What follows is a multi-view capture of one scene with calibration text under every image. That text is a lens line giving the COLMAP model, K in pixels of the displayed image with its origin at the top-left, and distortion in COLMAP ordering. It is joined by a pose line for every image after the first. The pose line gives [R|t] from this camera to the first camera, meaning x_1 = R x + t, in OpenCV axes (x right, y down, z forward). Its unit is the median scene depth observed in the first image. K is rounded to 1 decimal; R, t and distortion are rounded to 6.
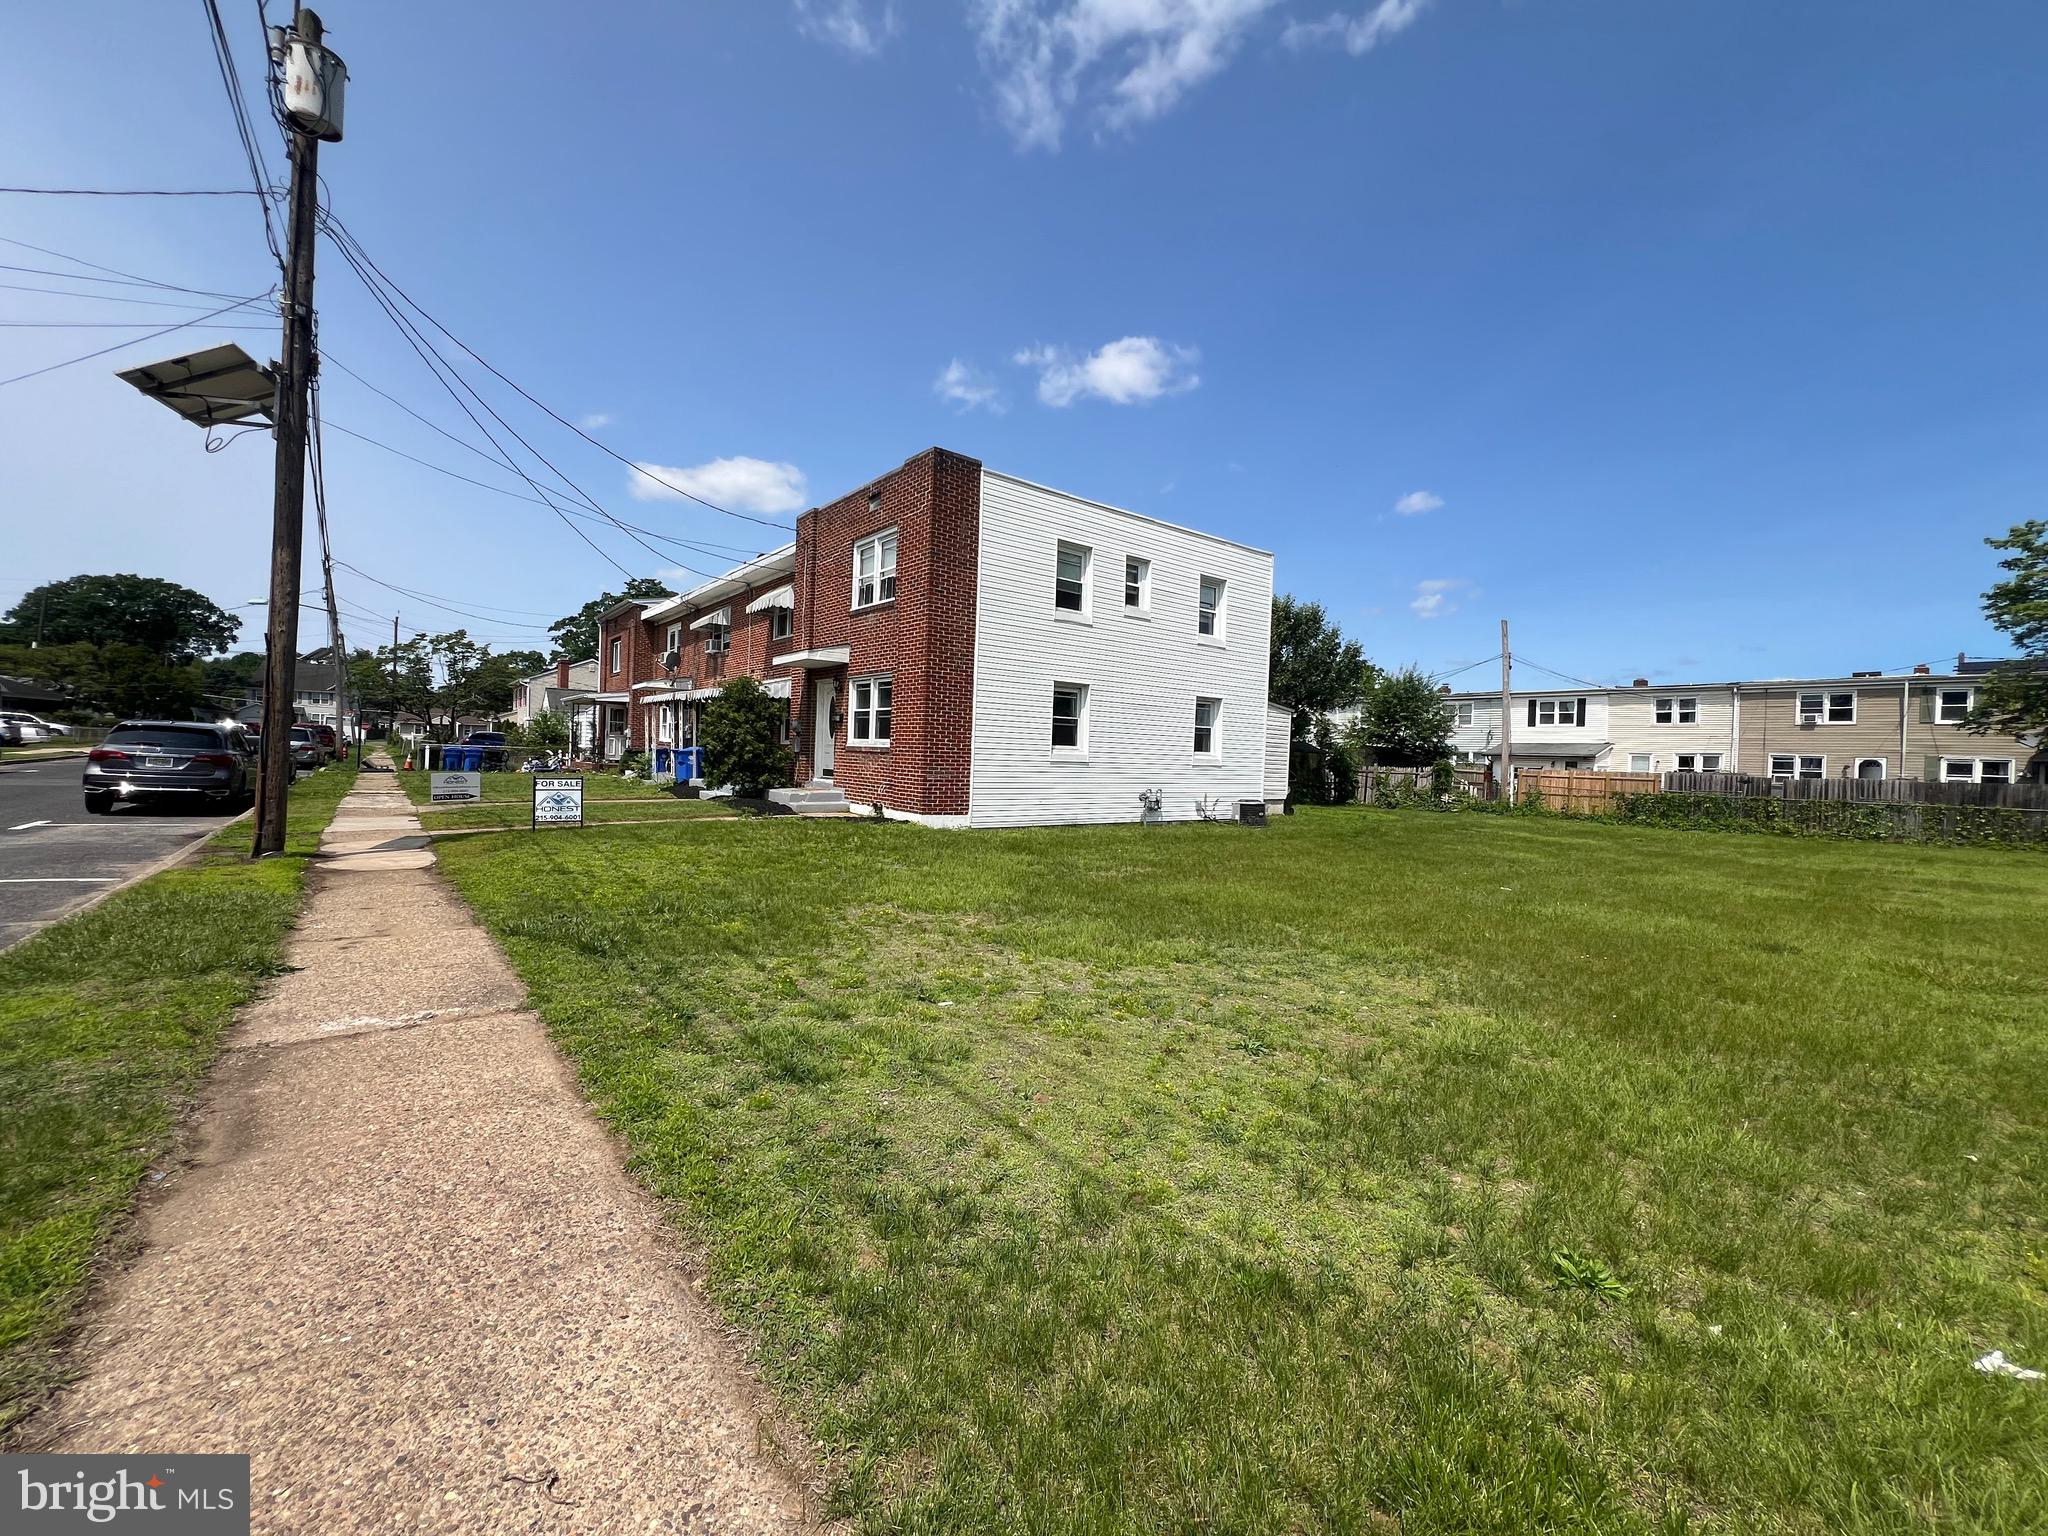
lens RADIAL K [[815.6, 0, 1022.3], [0, 815.6, 758.6], [0, 0, 1]] dist [0.003847, 0.000333]
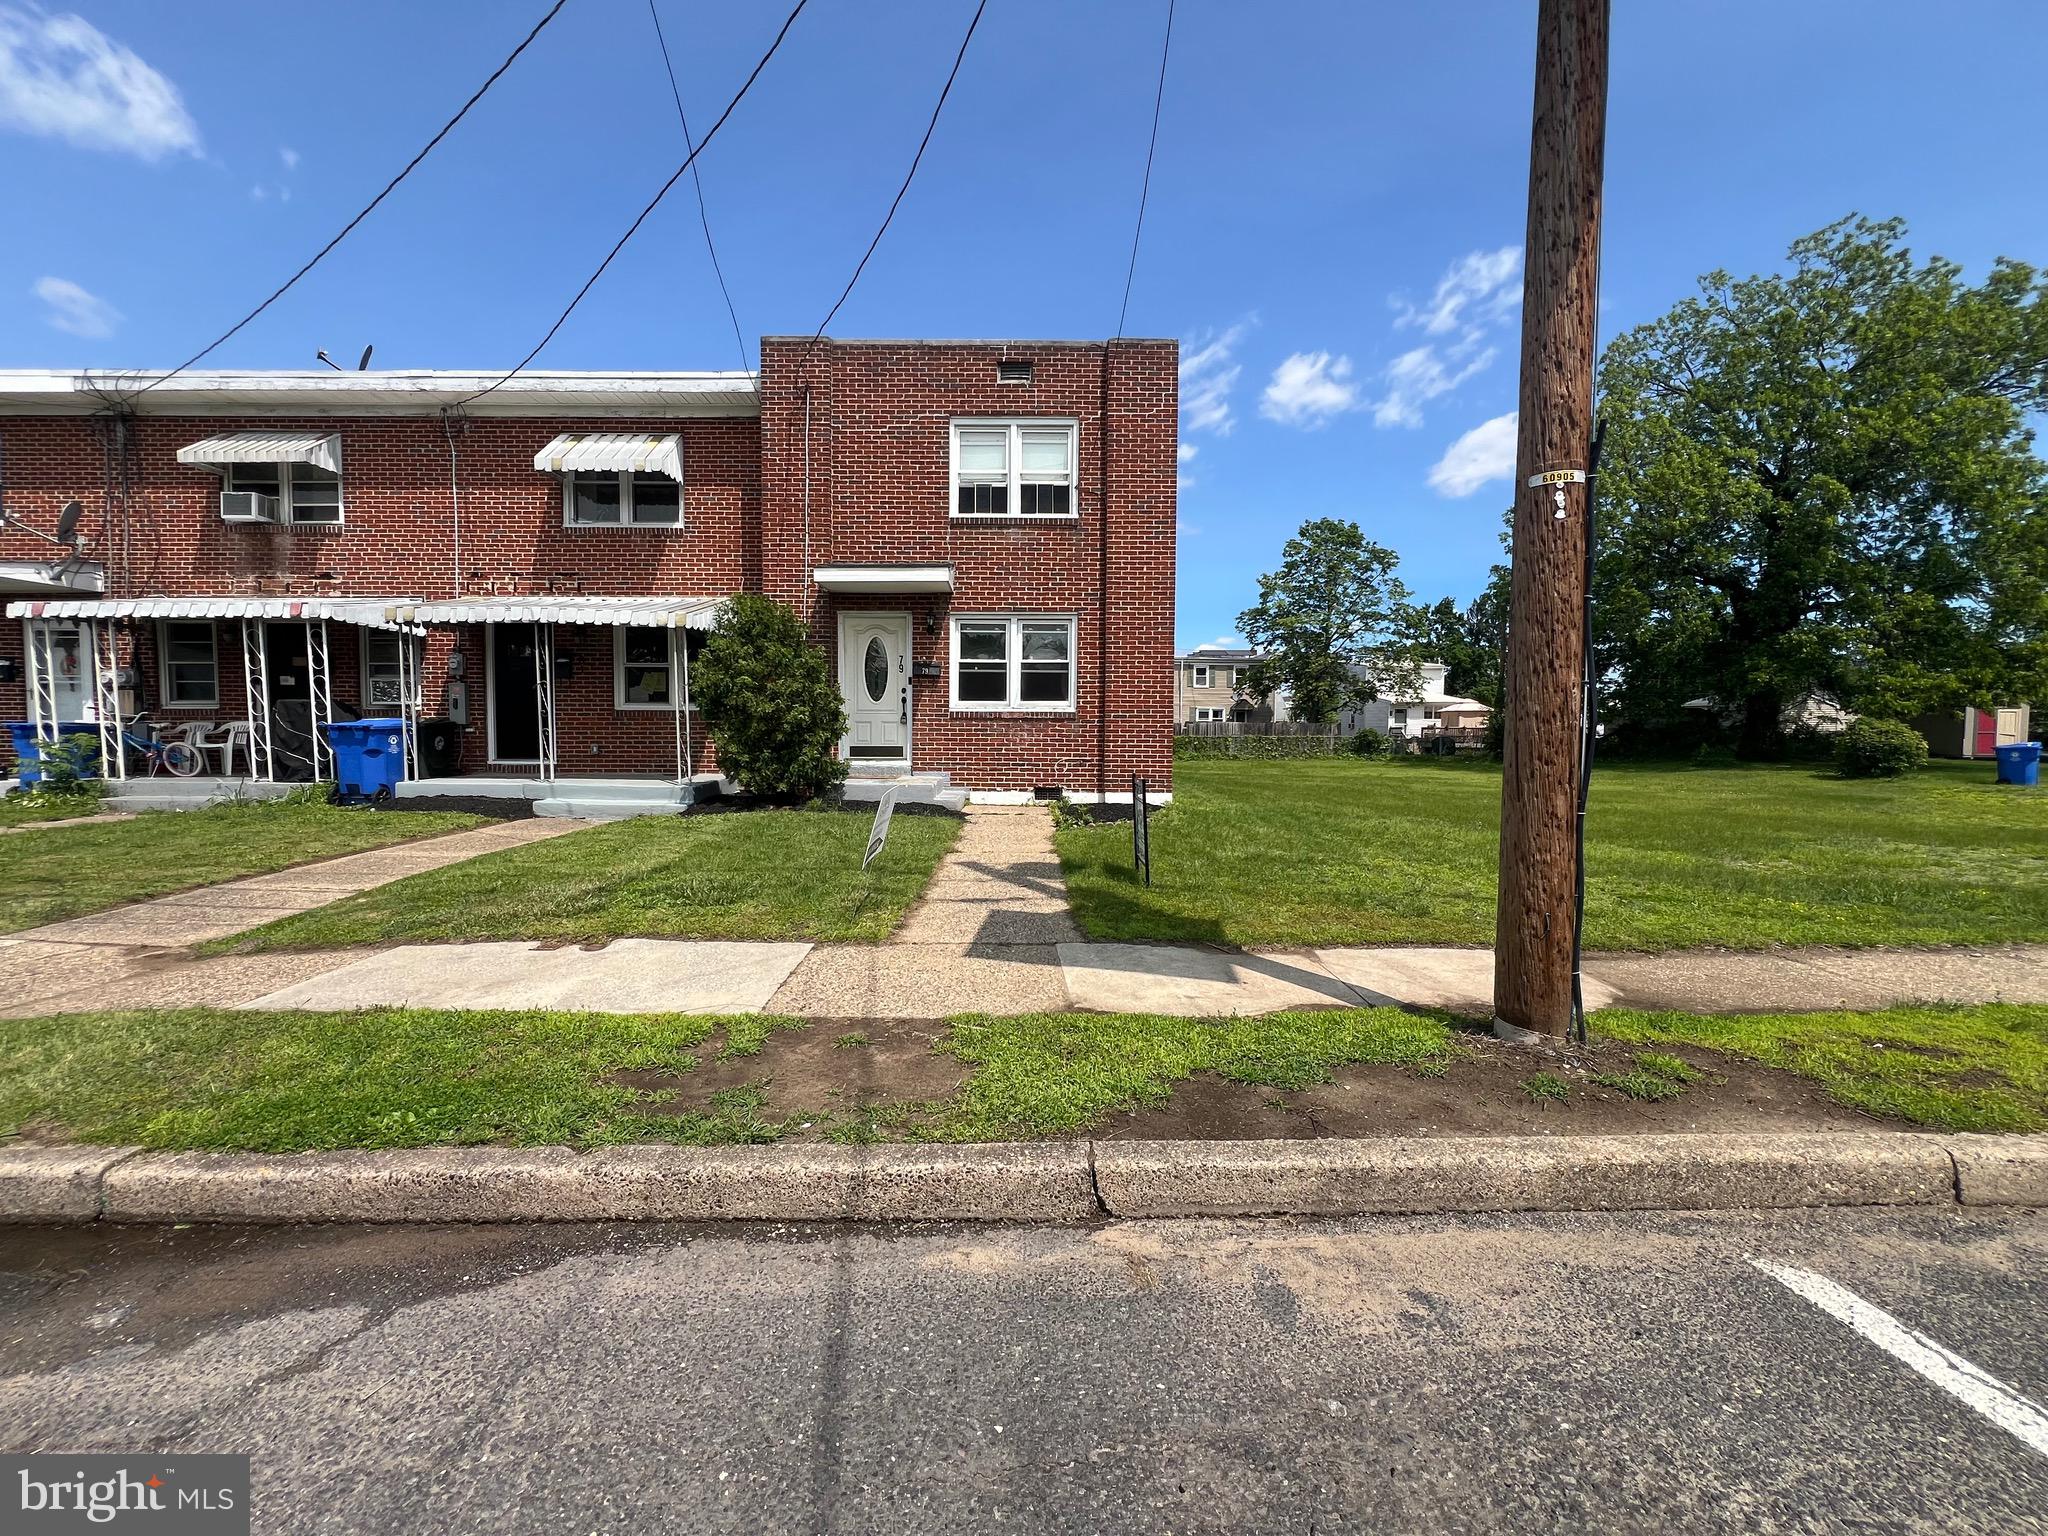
lens RADIAL K [[815.6, 0, 1027.6], [0, 815.6, 765.0], [0, 0, 1]] dist [0.003847, 0.000333]
pose [[0.610867, -0.067674, 0.788836, -0.662318], [0.020039, 0.997343, 0.070045, -0.015448], [-0.791480, -0.026981, 0.610599, 0.464474]]
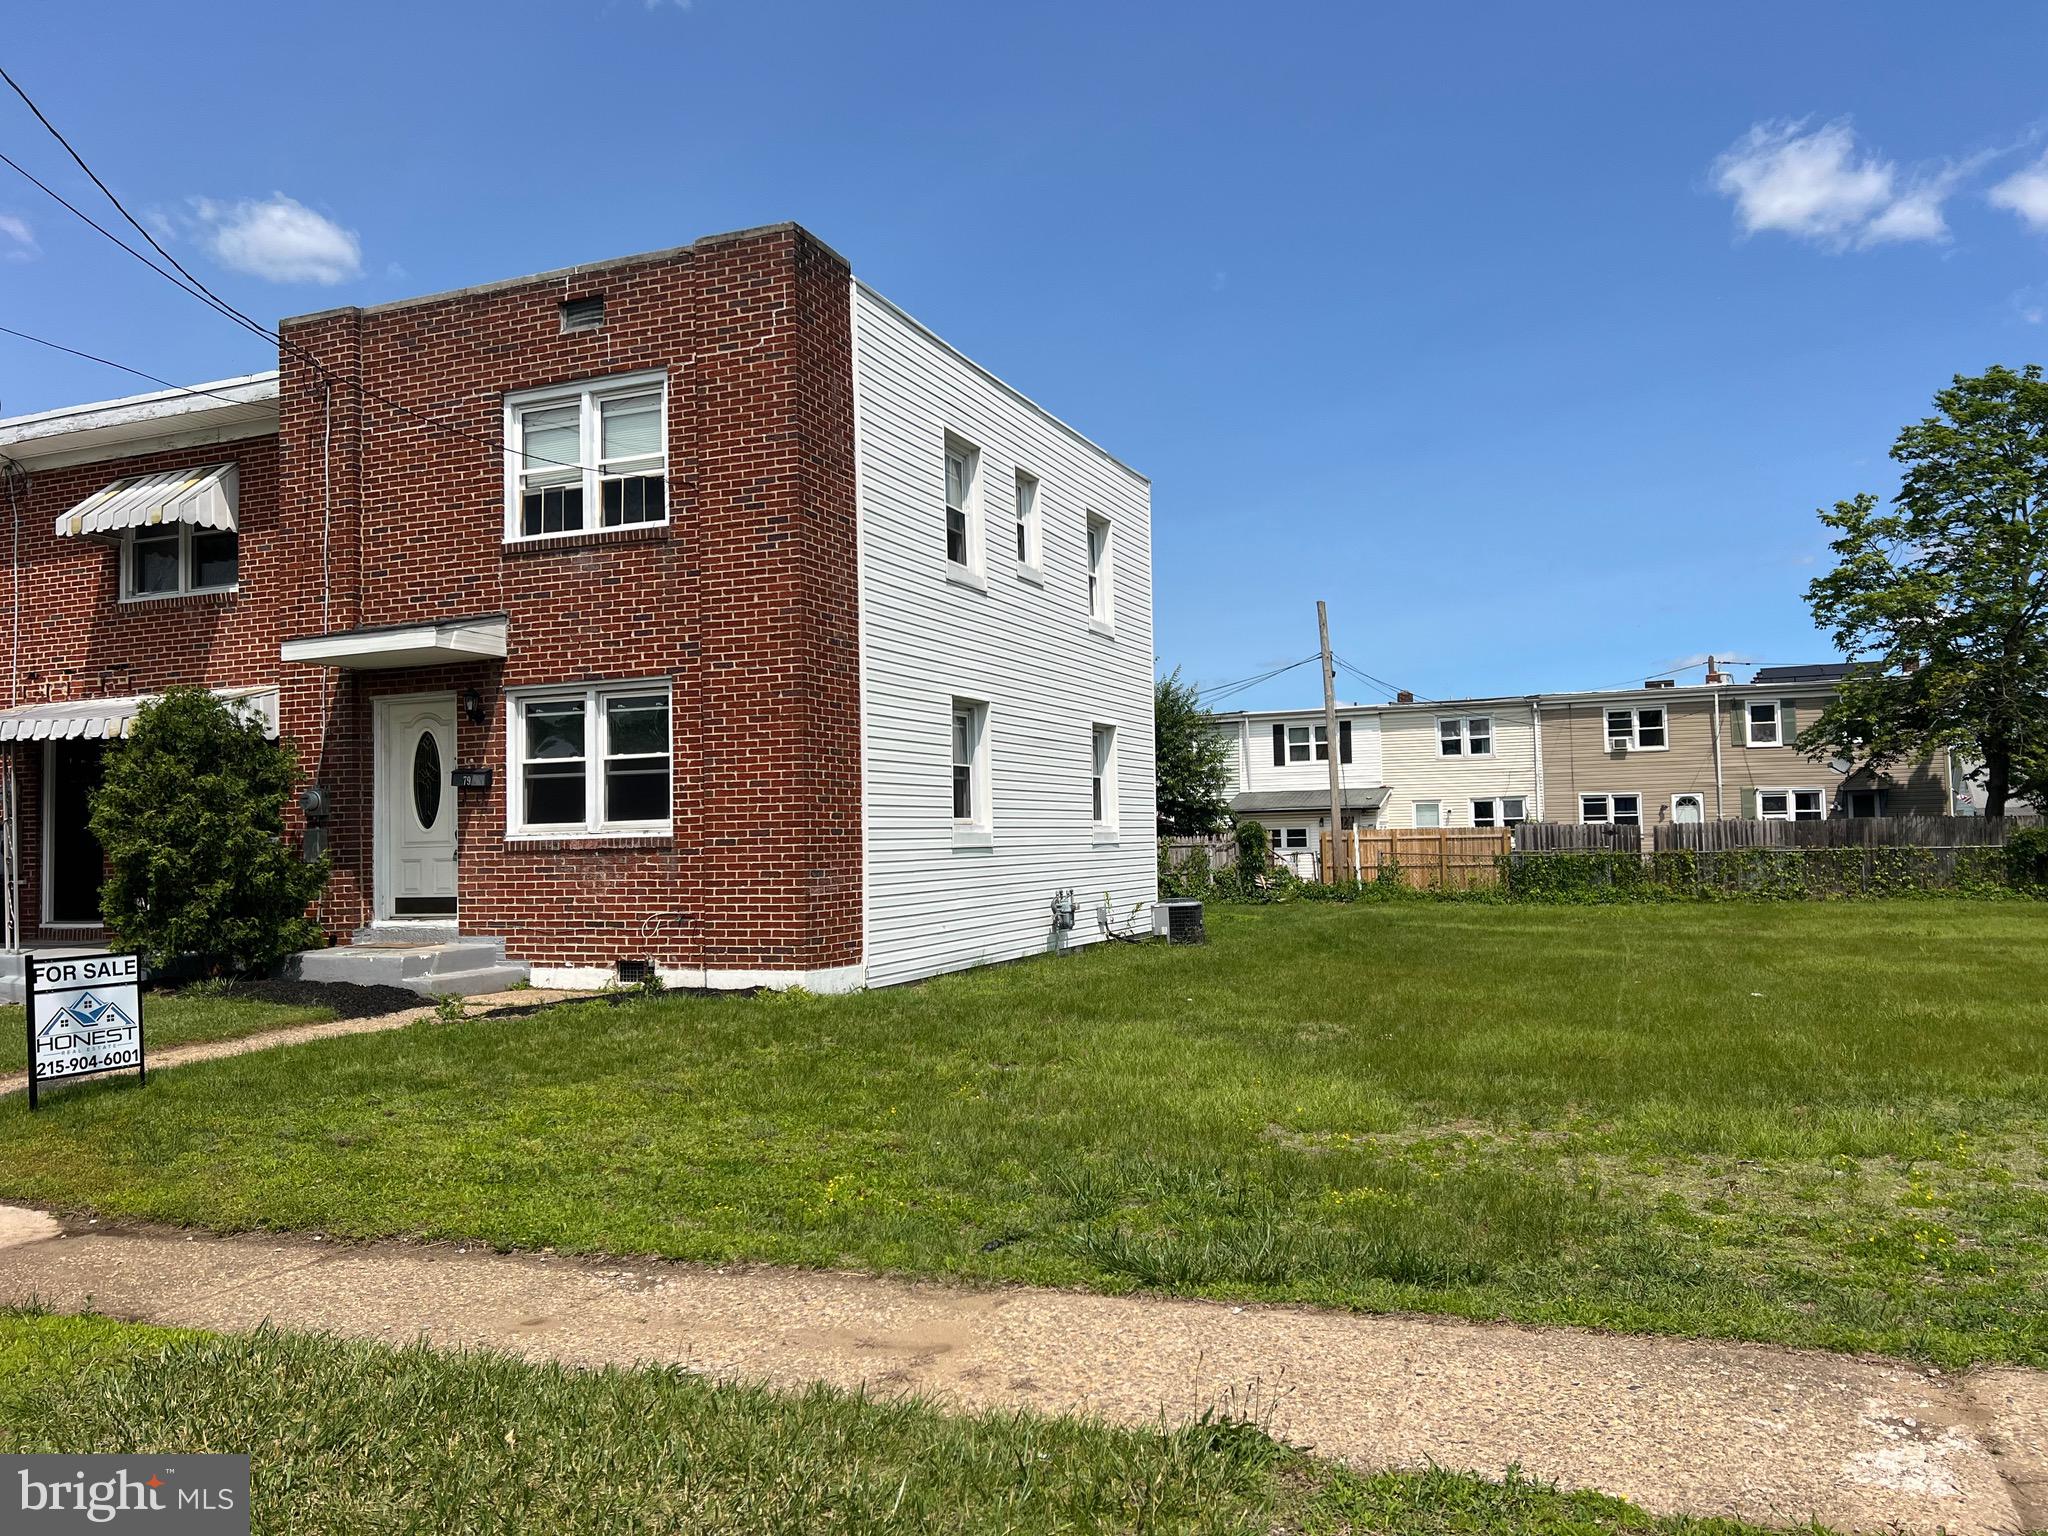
lens RADIAL K [[1530.8, 0, 1029.3], [0, 1530.8, 767.5], [0, 0, 1]] dist [0.058232, -0.015758]
pose [[0.870325, -0.028242, 0.491667, -0.344592], [0.053507, 0.997867, -0.037397, -0.007844], [-0.489562, 0.058855, 0.869980, 0.103256]]
